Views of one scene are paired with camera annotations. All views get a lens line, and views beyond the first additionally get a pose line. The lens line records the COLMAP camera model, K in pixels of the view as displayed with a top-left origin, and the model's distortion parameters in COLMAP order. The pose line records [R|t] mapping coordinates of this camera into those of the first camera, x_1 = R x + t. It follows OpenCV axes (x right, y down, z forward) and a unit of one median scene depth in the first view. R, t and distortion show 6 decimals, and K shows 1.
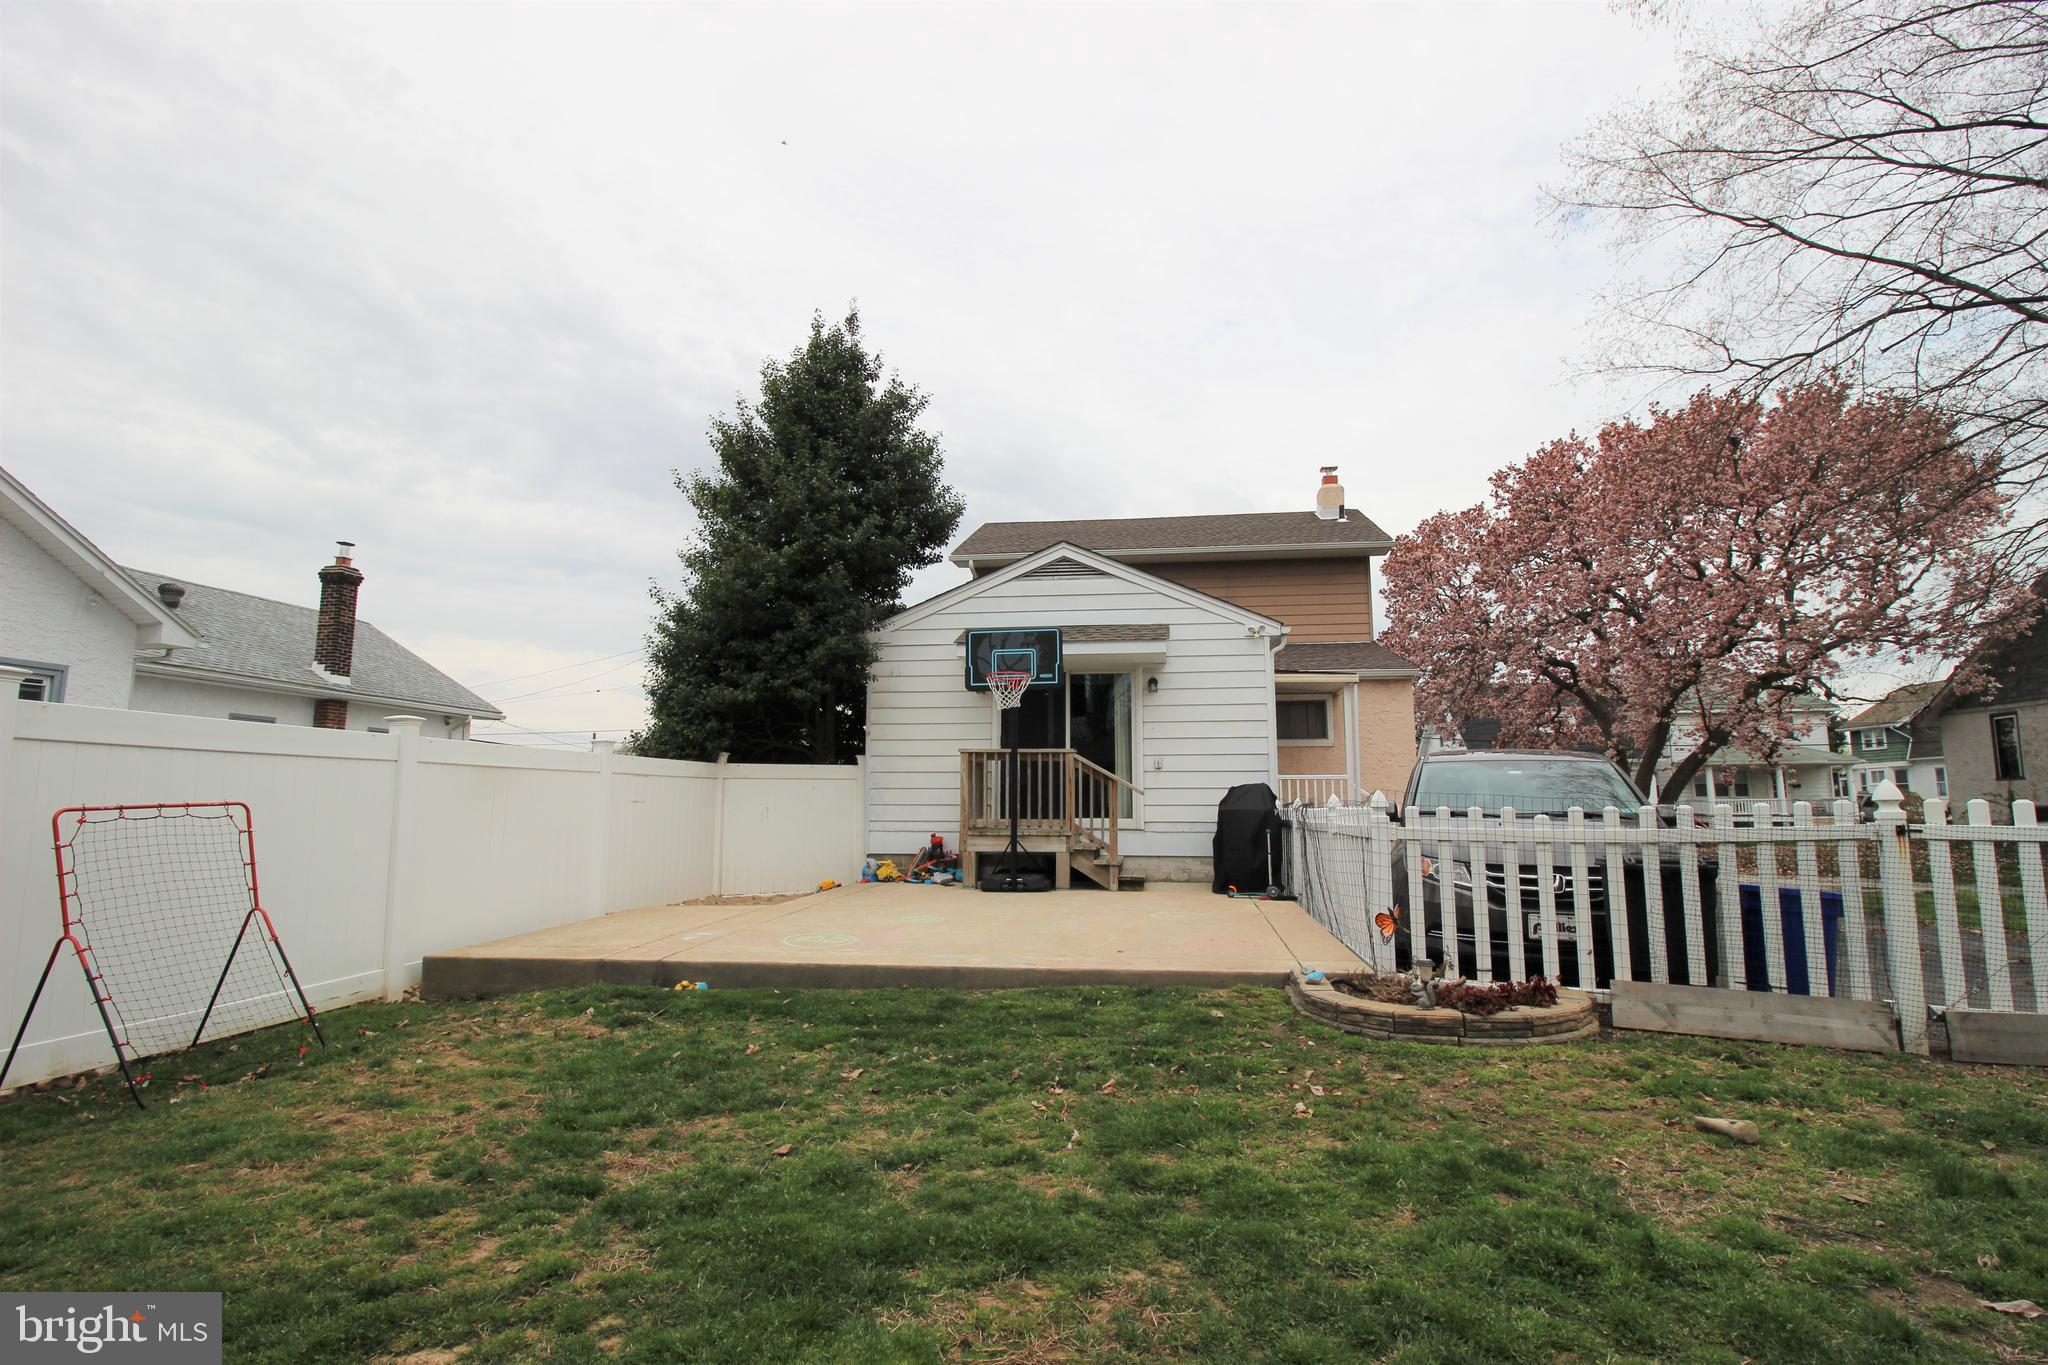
lens RADIAL K [[945.1, 0, 1051.5], [0, 945.1, 681.2], [0, 0, 1]] dist [-0.000868, -0.013061]
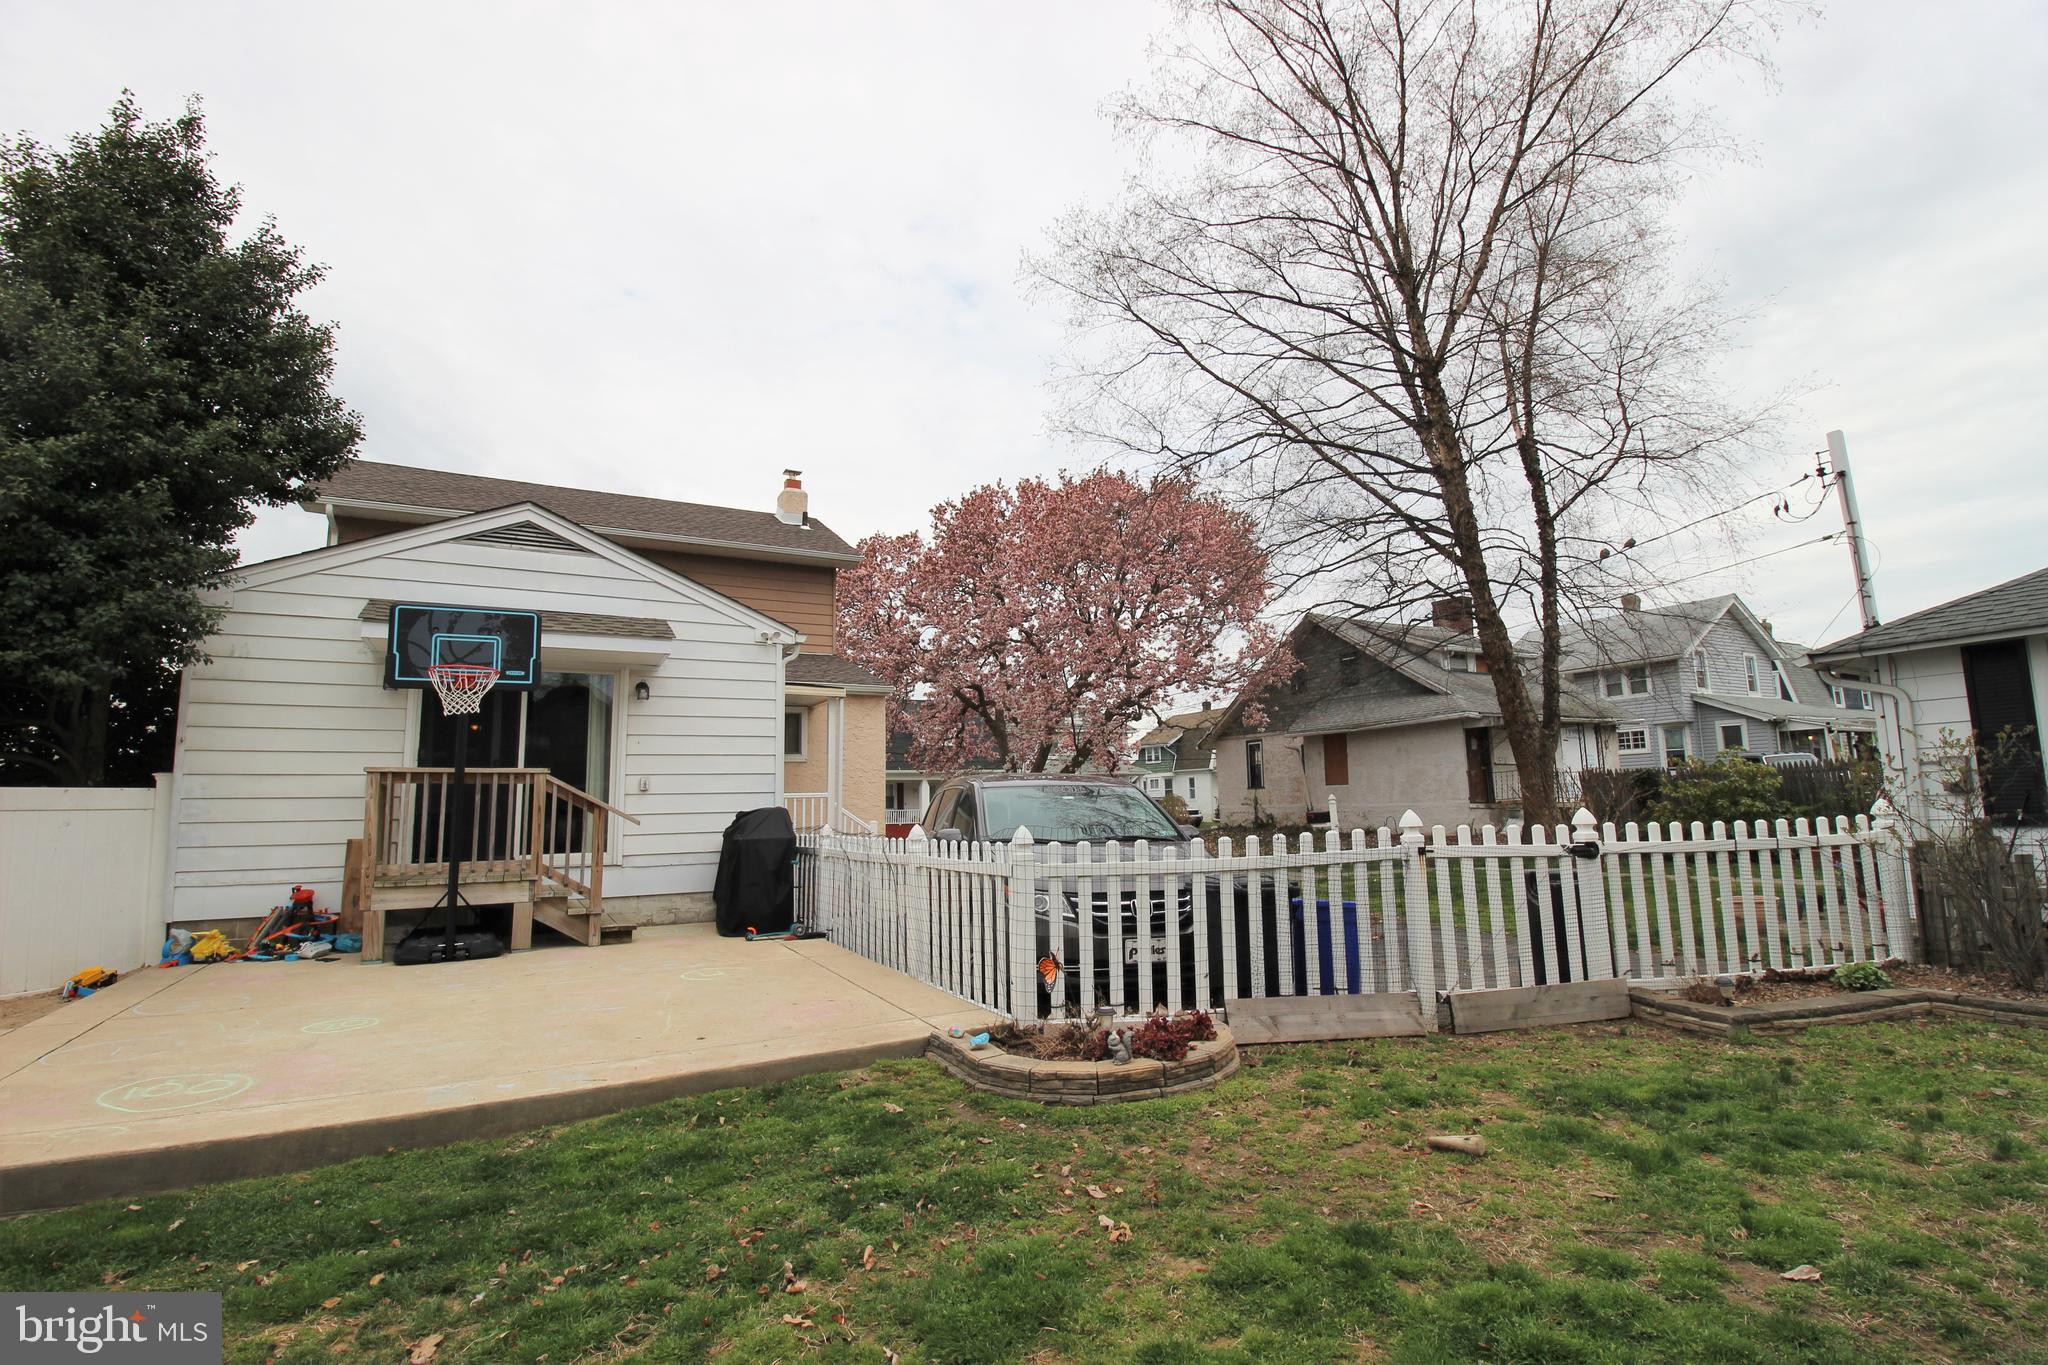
lens RADIAL K [[945.1, 0, 1051.5], [0, 945.1, 681.2], [0, 0, 1]] dist [-0.000868, -0.013061]
pose [[0.803605, 0.058527, 0.592278, -0.099155], [-0.054365, 0.998211, -0.024877, -0.003416], [-0.592675, -0.012208, 0.805349, 0.113287]]
